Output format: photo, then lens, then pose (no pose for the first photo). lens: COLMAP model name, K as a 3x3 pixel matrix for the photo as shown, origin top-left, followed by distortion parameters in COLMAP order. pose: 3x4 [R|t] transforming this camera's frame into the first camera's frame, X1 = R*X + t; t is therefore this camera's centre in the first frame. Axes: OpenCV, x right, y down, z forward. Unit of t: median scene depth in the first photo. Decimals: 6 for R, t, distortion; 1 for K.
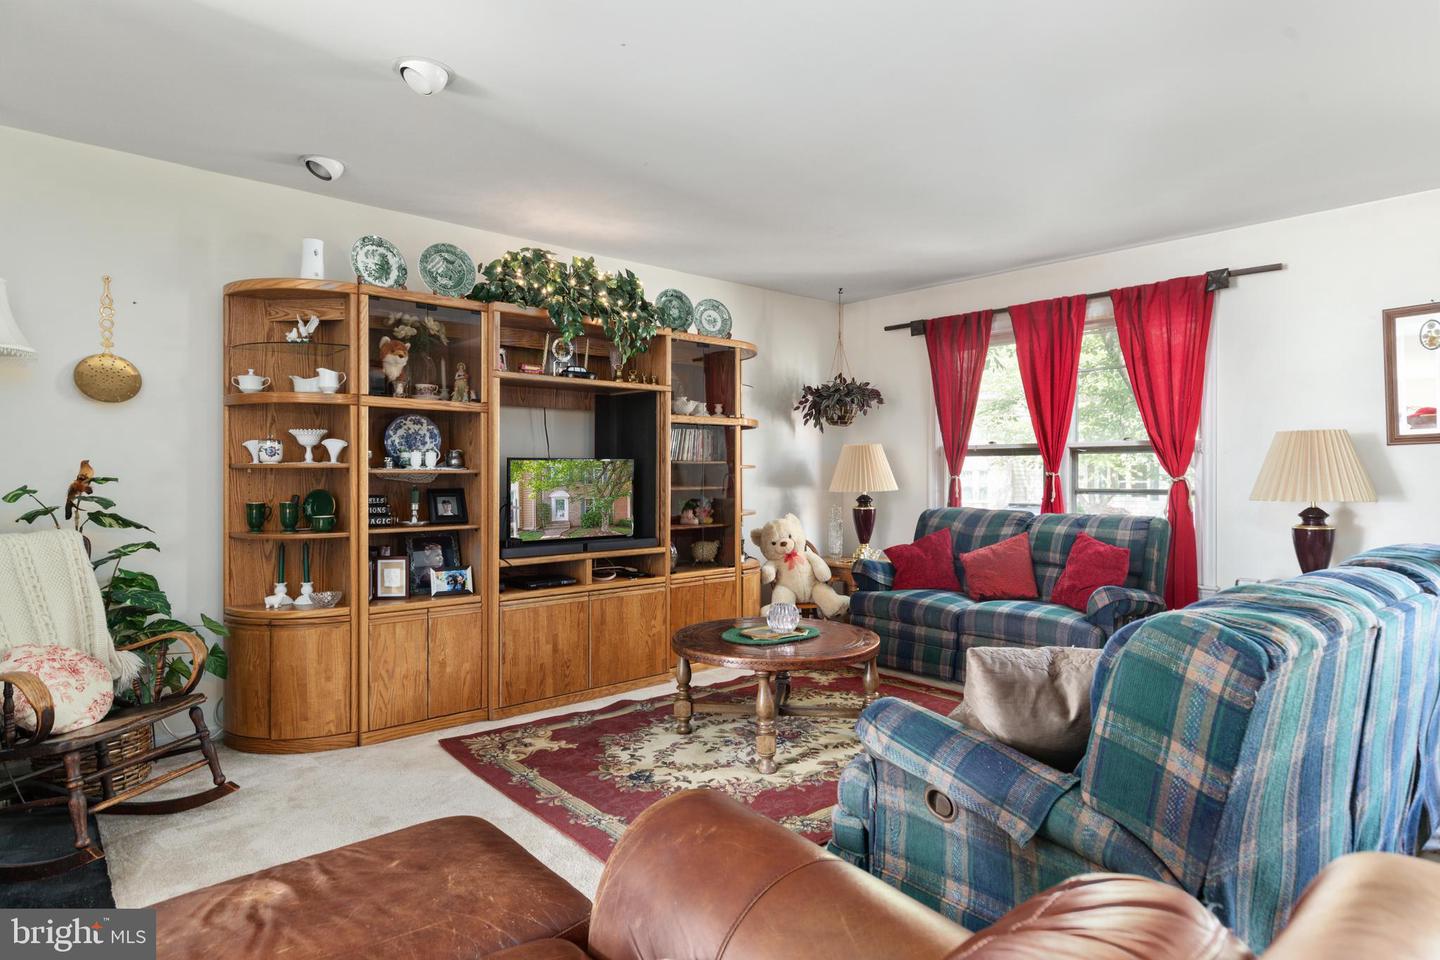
lens RADIAL K [[805.4, 0, 719.0], [0, 805.4, 472.6], [0, 0, 1]] dist [0.006015, 0.000525]
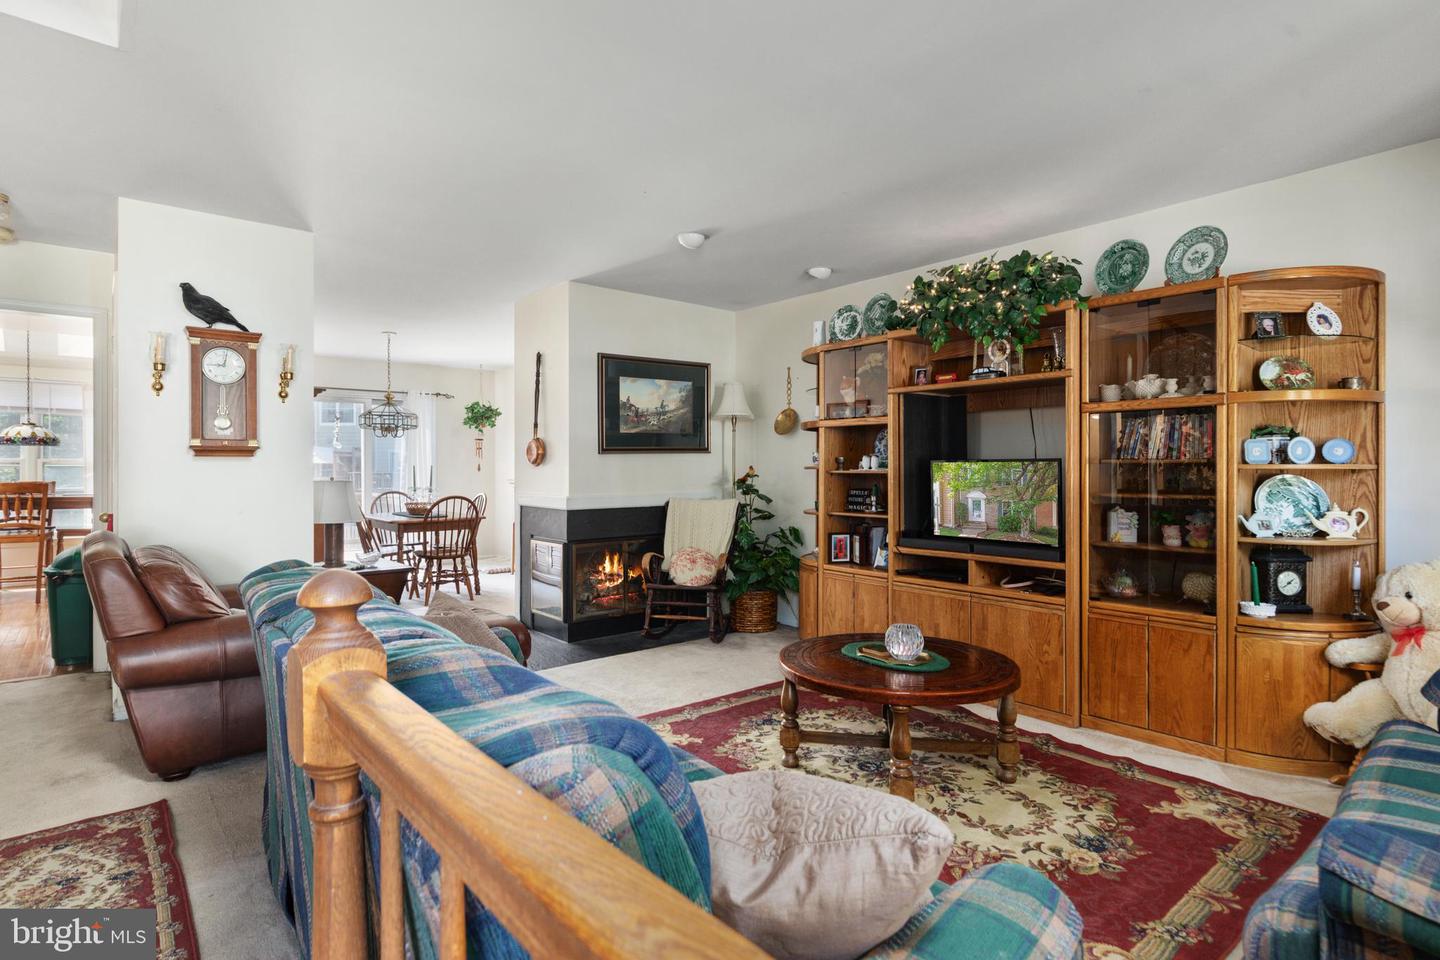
lens RADIAL K [[744.7, 0, 722.6], [0, 744.7, 472.7], [0, 0, 1]] dist [-0.000511, -0.000592]
pose [[-0.036922, 0.003211, -0.999313, 0.761536], [-0.004219, 0.999985, 0.003369, -0.003074], [0.999309, 0.004341, -0.036908, 0.714533]]
